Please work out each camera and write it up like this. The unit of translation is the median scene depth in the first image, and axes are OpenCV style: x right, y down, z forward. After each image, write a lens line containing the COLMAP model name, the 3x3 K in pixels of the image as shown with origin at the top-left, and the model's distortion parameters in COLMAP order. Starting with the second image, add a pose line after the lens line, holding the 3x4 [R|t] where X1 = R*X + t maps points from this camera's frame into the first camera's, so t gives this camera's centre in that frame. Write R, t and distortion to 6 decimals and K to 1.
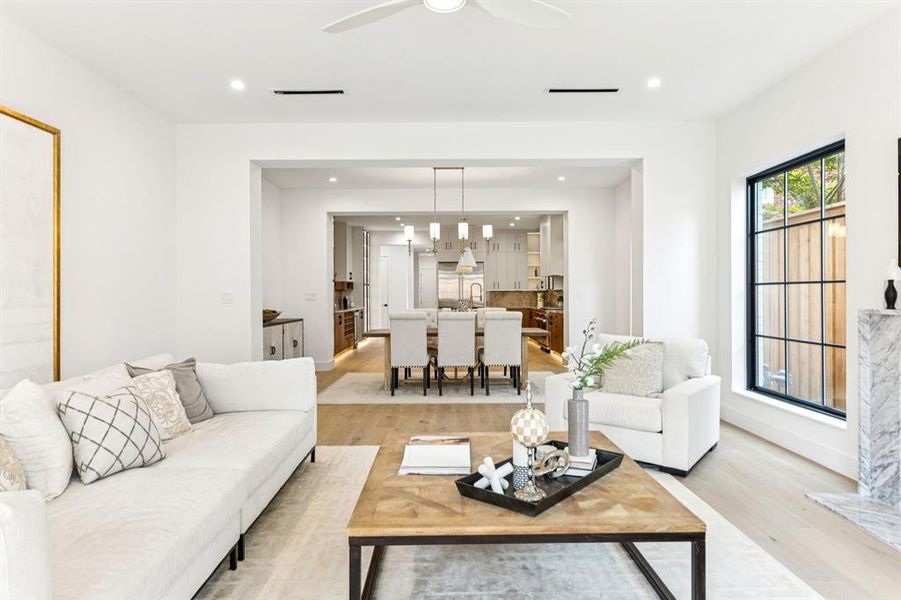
lens RADIAL K [[400.9, 0, 450.1], [0, 400.9, 295.9], [0, 0, 1]] dist [0.001501, 0.000022]
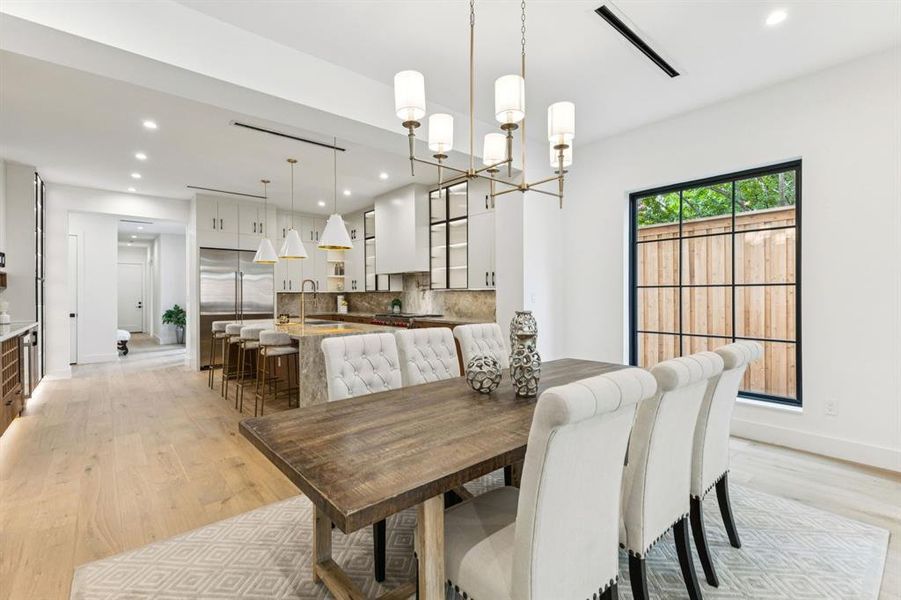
lens RADIAL K [[400.9, 0, 450.1], [0, 400.9, 295.9], [0, 0, 1]] dist [0.001501, 0.000022]
pose [[0.743705, -0.001500, 0.668506, -0.332830], [0.005453, 0.999978, -0.003823, -0.003234], [-0.668486, 0.006489, 0.743697, 0.529915]]
